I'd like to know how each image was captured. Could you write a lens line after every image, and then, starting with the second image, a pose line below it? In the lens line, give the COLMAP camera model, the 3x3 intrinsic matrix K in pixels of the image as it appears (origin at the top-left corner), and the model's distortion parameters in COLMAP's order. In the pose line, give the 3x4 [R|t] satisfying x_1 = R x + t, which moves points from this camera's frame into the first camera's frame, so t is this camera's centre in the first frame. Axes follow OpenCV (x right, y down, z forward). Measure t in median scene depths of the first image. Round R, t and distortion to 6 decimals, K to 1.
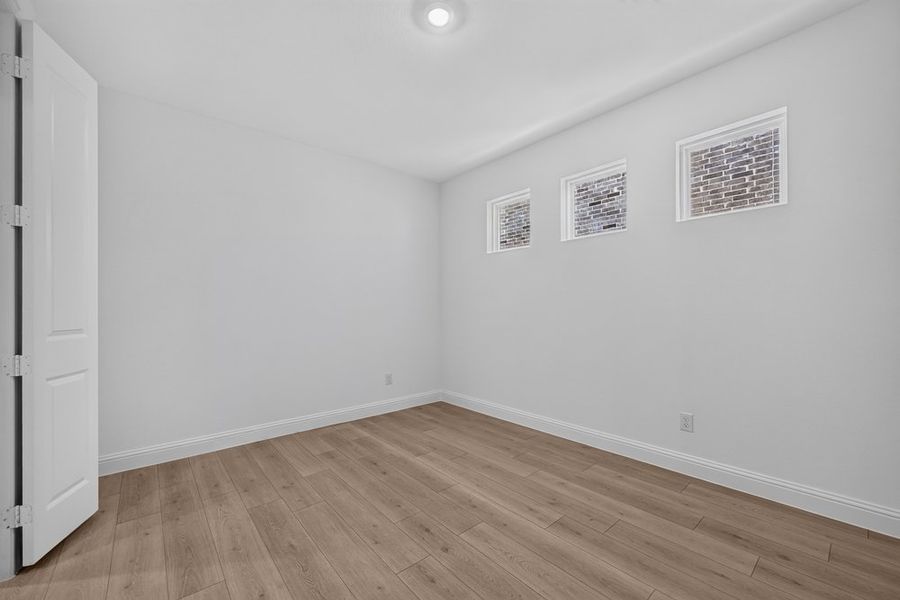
lens RADIAL K [[355.1, 0, 451.8], [0, 355.1, 307.8], [0, 0, 1]] dist [-0.001929, -0.000305]
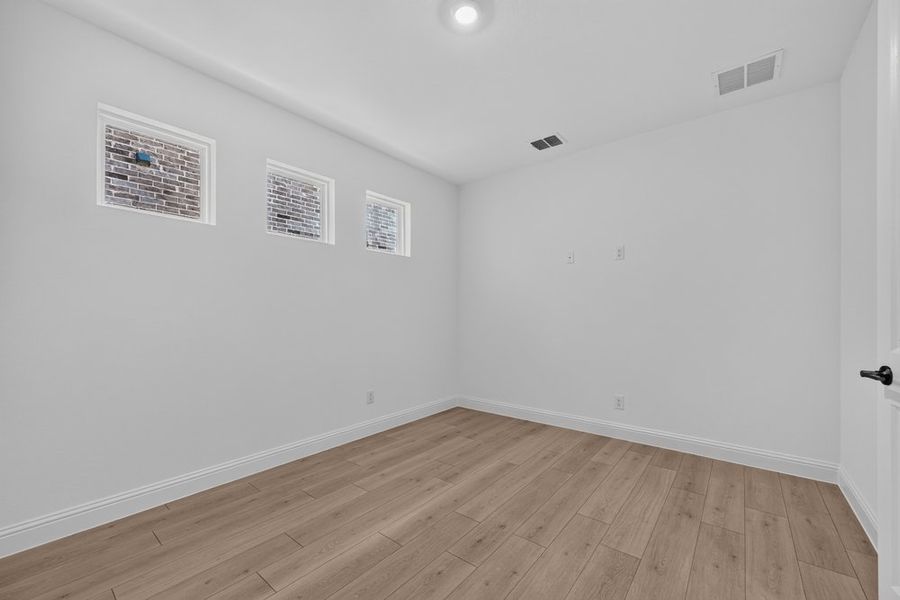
lens RADIAL K [[362.1, 0, 451.5], [0, 362.1, 310.2], [0, 0, 1]] dist [0.001071, 0.000382]
pose [[-0.171982, 0.010597, 0.985043, -0.857100], [0.001438, 0.999944, -0.010506, 0.003511], [-0.985099, -0.000391, -0.171988, 1.027265]]
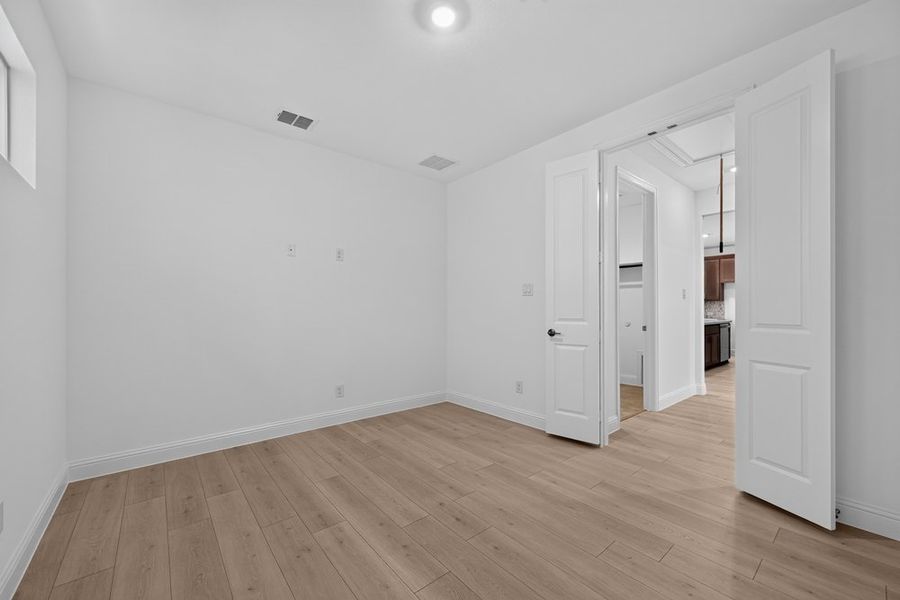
lens RADIAL K [[362.1, 0, 451.5], [0, 362.1, 310.2], [0, 0, 1]] dist [0.001071, 0.000382]
pose [[-0.999755, 0.010473, 0.019488, -0.063173], [0.010544, 0.999938, 0.003498, 0.002325], [-0.019451, 0.003702, -0.999804, 1.706411]]
